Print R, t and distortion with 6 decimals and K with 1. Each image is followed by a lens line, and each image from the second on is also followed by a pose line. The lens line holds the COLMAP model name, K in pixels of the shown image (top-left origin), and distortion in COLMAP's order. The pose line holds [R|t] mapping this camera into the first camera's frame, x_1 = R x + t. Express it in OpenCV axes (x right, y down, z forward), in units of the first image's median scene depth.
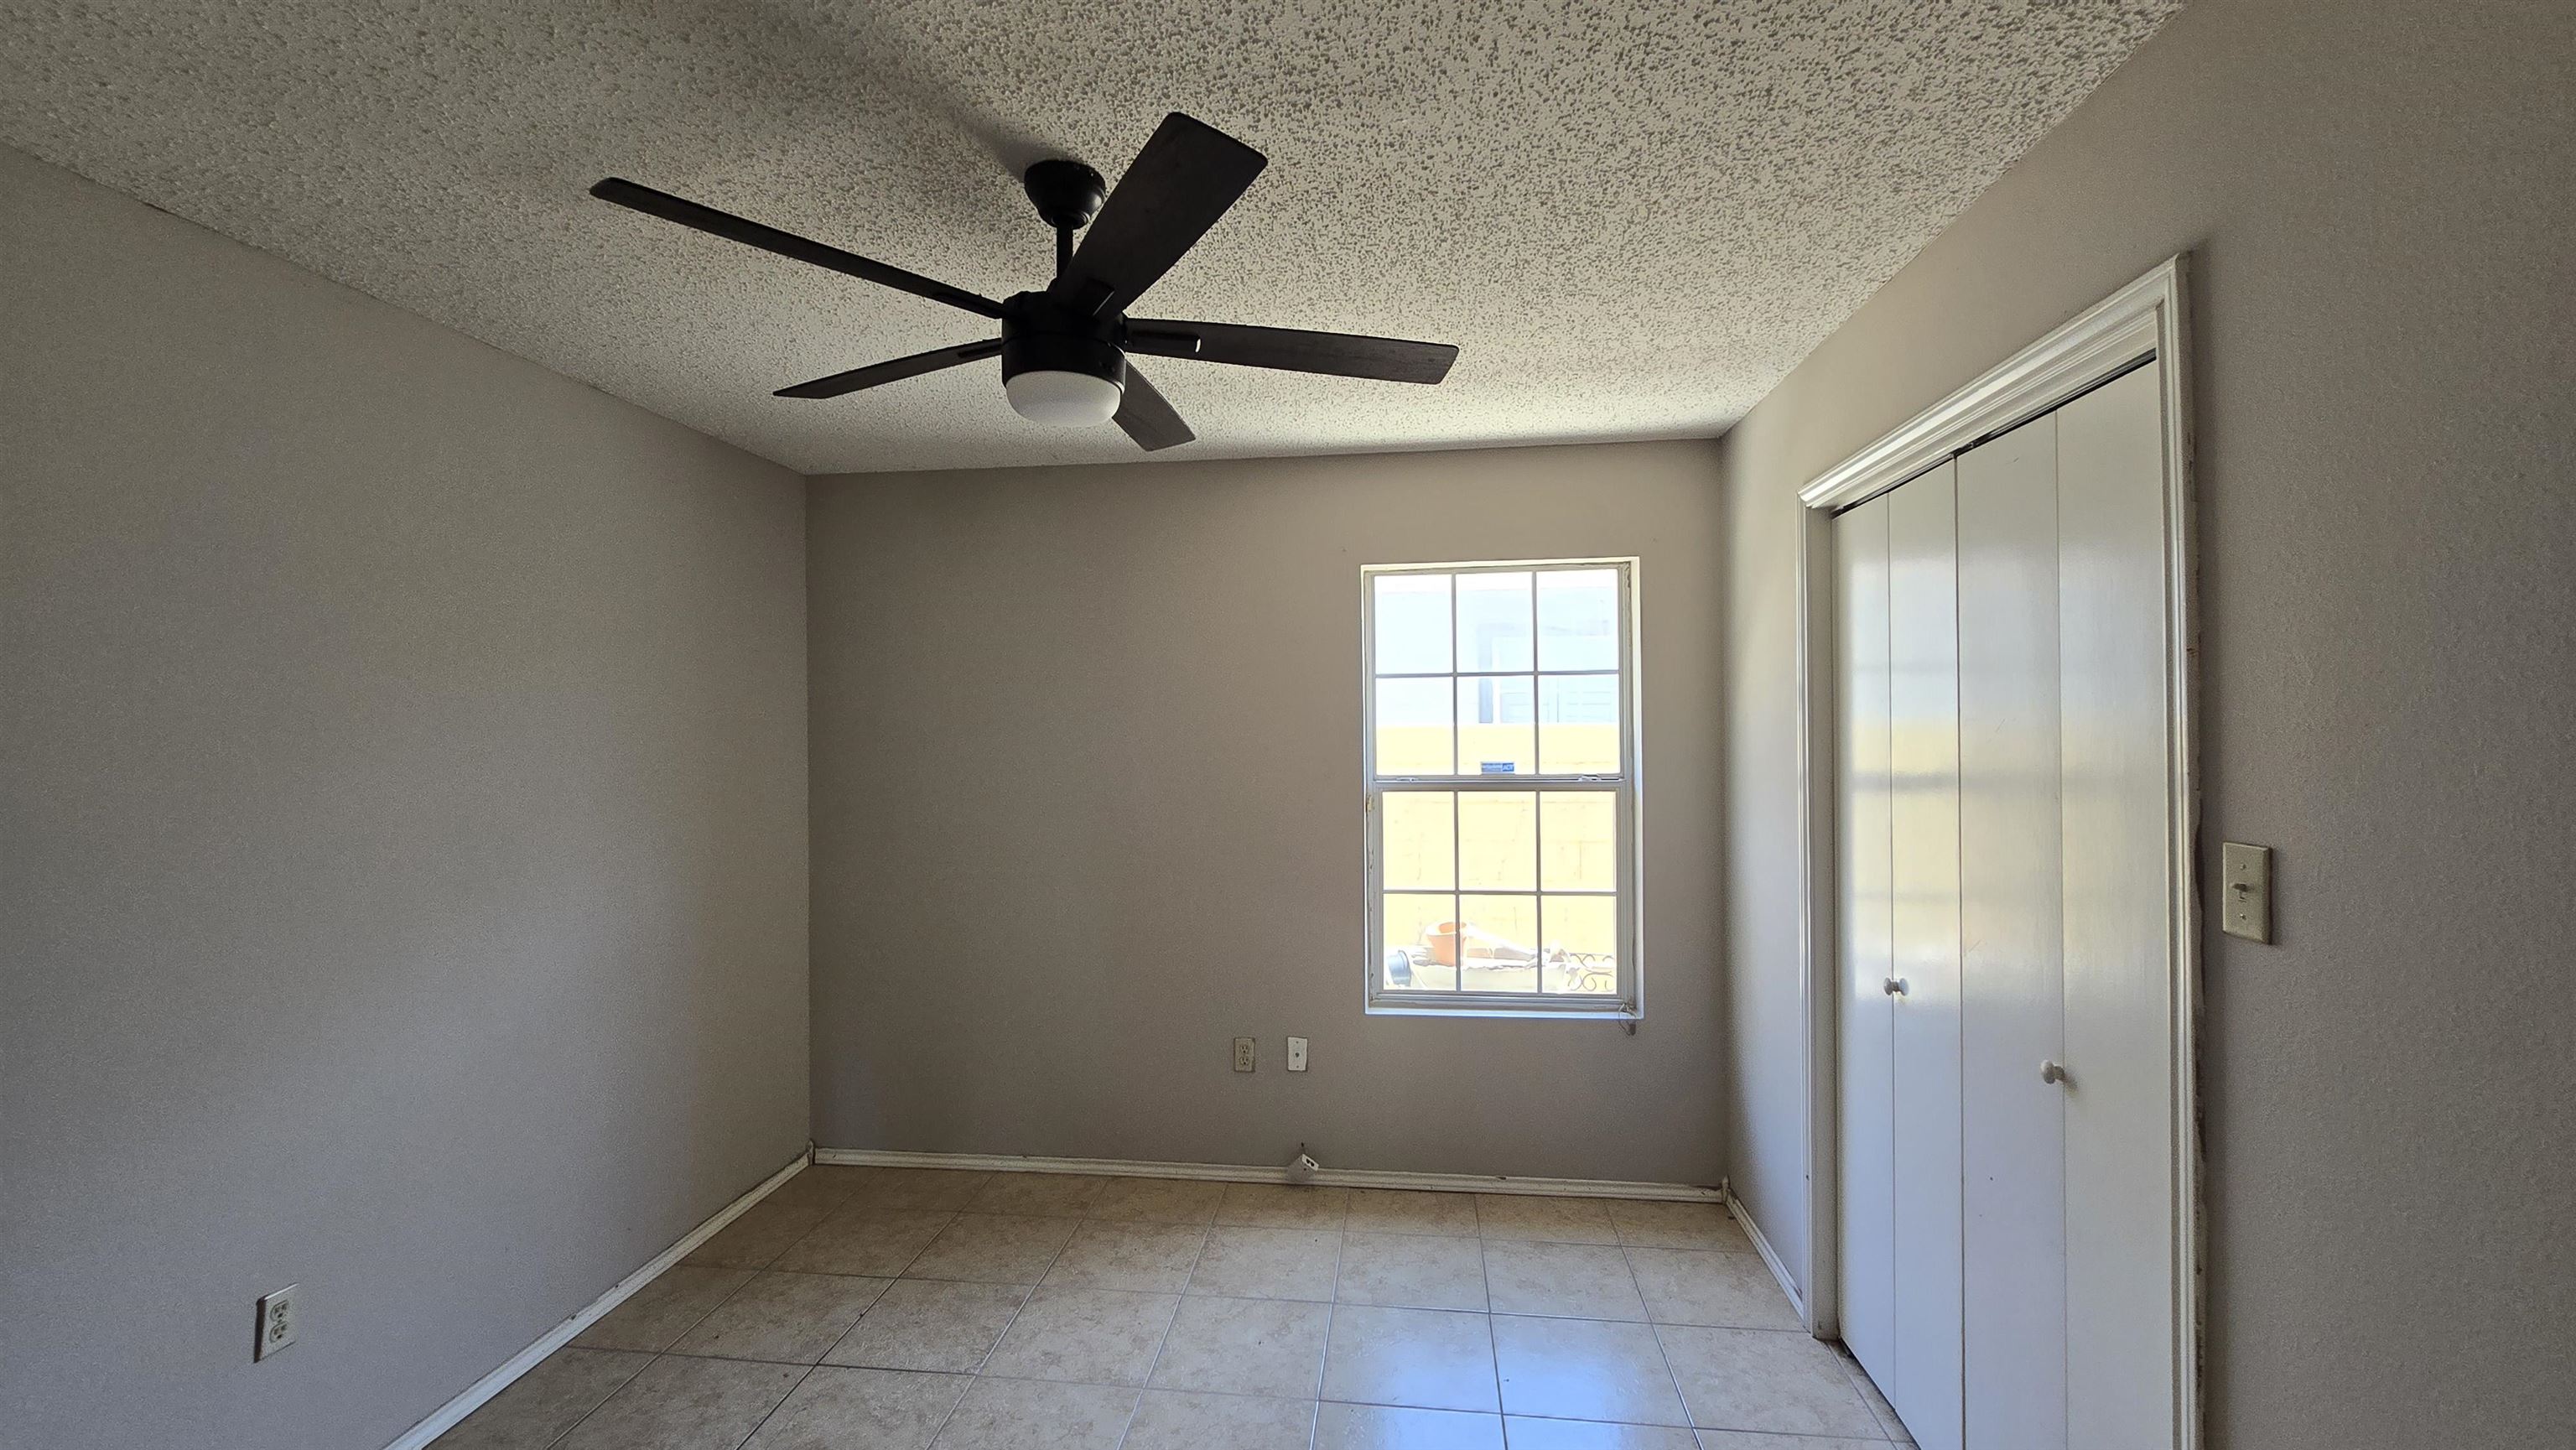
lens RADIAL K [[1011.1, 0, 1284.5], [0, 1011.1, 754.6], [0, 0, 1]] dist [0.000666, 0.000039]
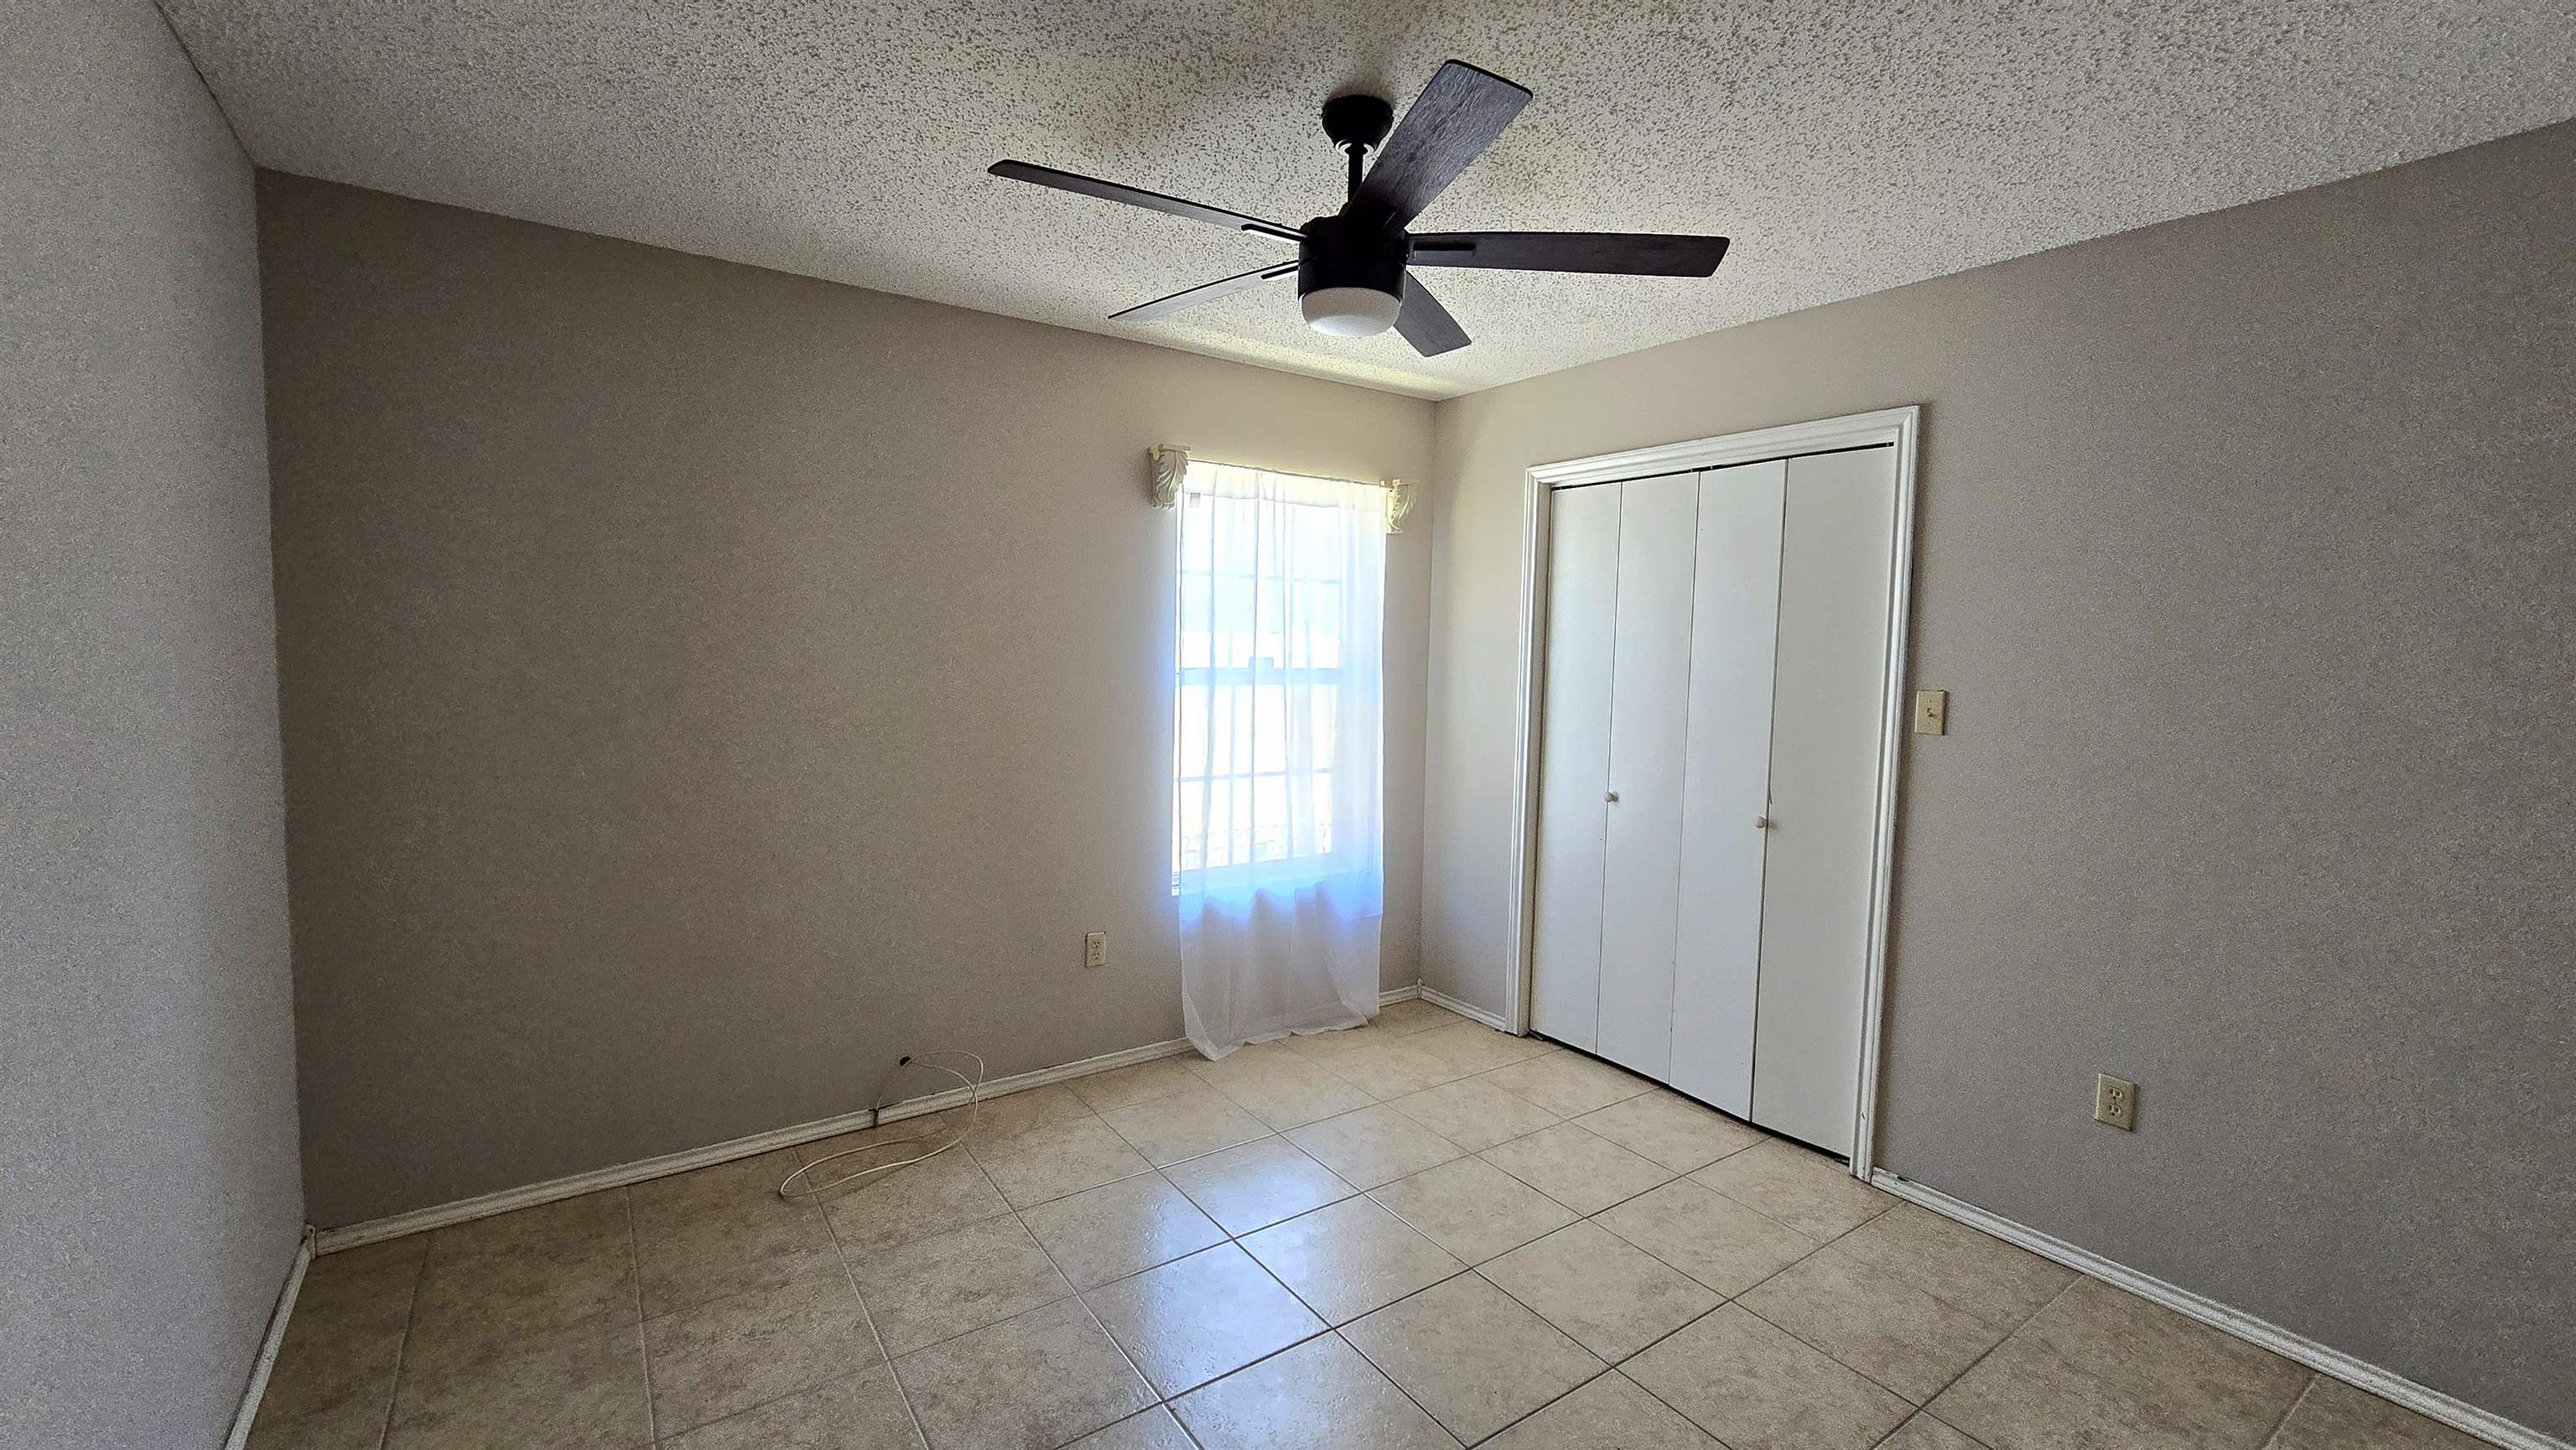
lens RADIAL K [[1044.9, 0, 1252.7], [0, 1044.9, 726.8], [0, 0, 1]] dist [-0.002778, -0.000079]
pose [[0.749401, -0.037288, 0.661066, -0.793565], [-0.000882, 0.998356, 0.057312, 0.017324], [-0.662116, -0.043532, 0.748136, 0.147849]]
